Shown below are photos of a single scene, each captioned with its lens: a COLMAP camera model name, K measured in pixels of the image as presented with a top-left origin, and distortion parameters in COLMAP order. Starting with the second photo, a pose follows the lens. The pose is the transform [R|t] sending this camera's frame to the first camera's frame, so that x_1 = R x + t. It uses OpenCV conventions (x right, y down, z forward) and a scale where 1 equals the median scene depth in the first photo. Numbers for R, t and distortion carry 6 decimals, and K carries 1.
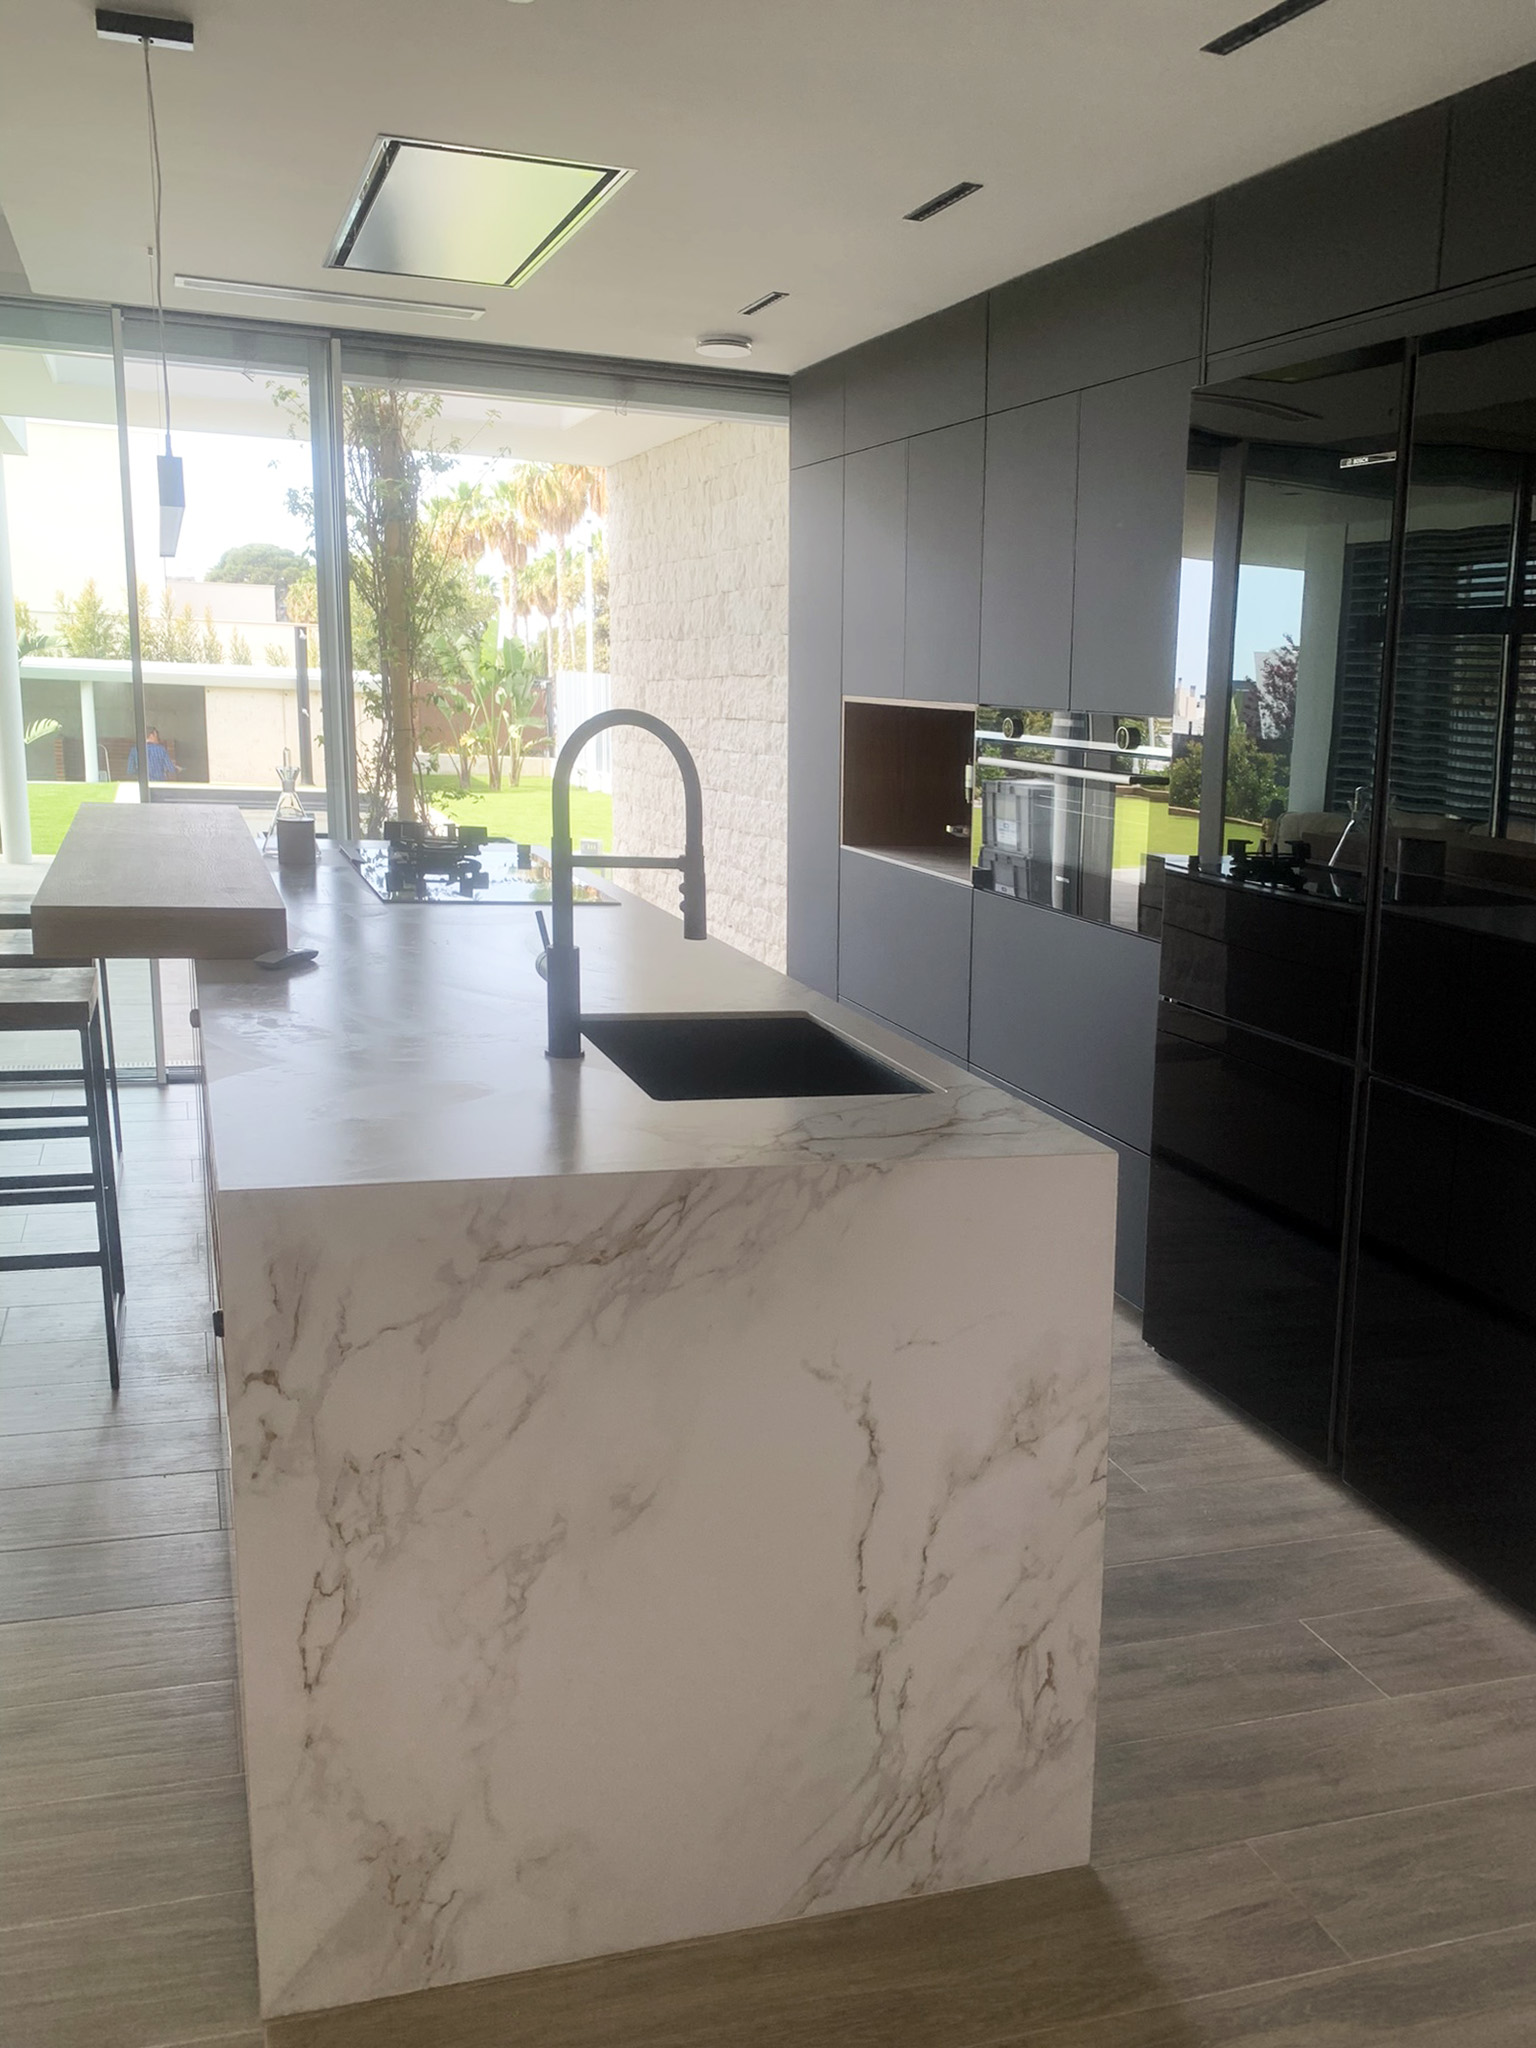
lens RADIAL K [[1634.0, 0, 771.2], [0, 1634.0, 992.1], [0, 0, 1]] dist [0.007528, 0.009910]
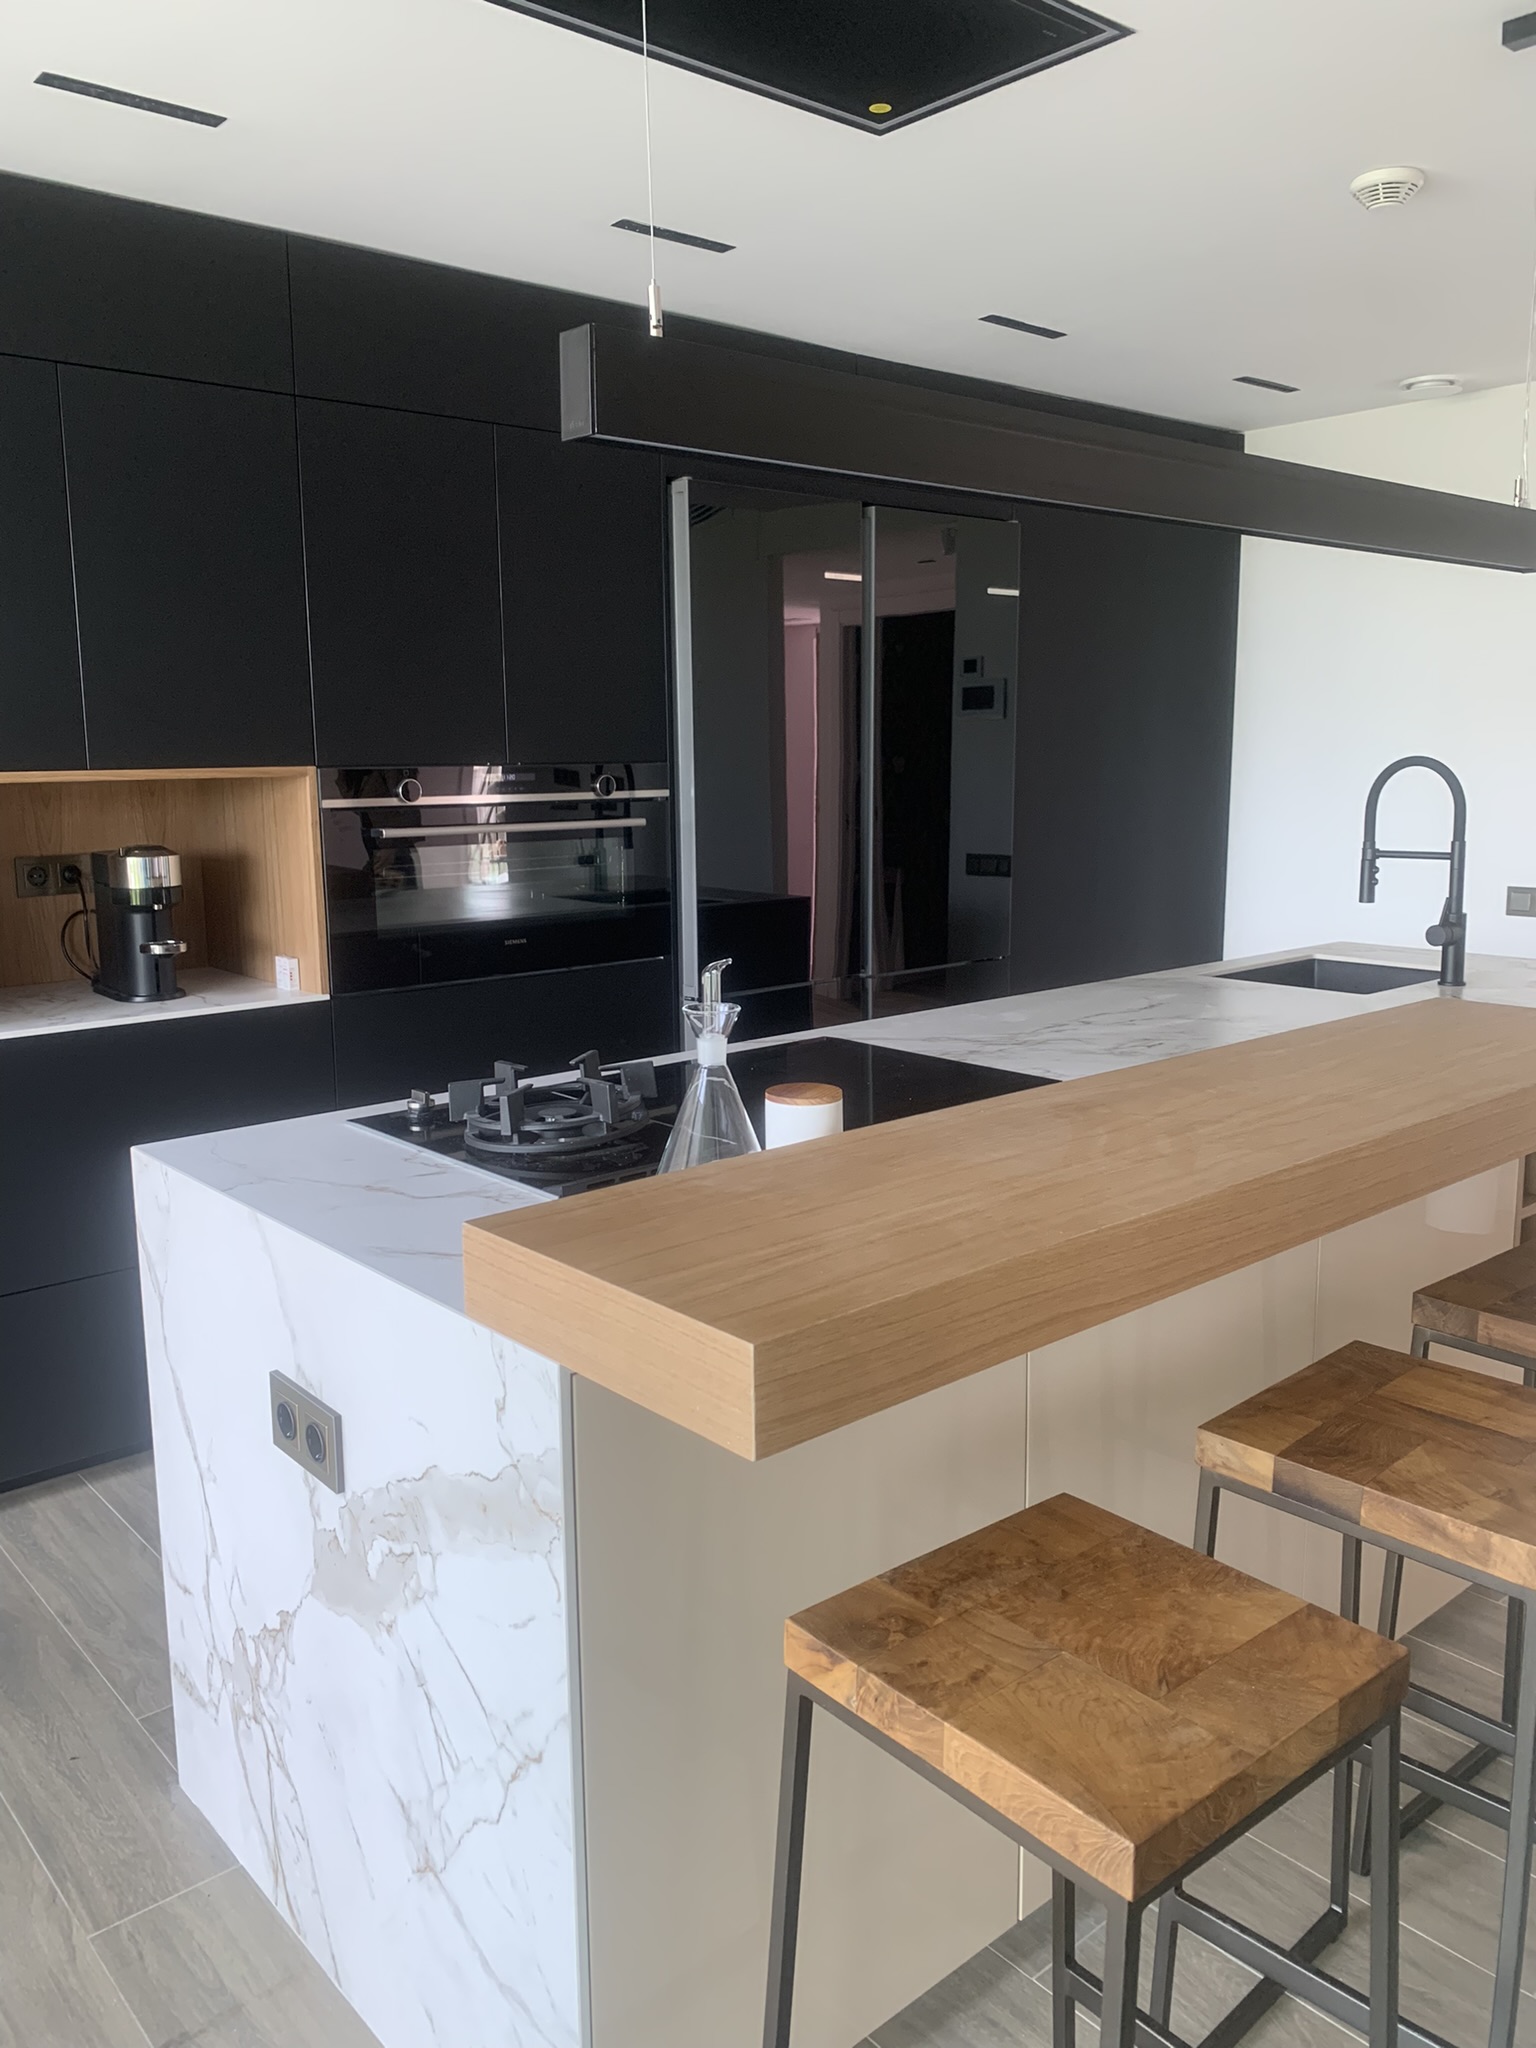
lens RADIAL K [[1582.4, 0, 765.8], [0, 1582.4, 1049.4], [0, 0, 1]] dist [0.002833, -0.004757]
pose [[-0.407774, -0.213454, 0.887782, -0.602343], [0.160389, 0.940429, 0.299782, -0.216111], [-0.898886, 0.264634, -0.349247, 0.985974]]
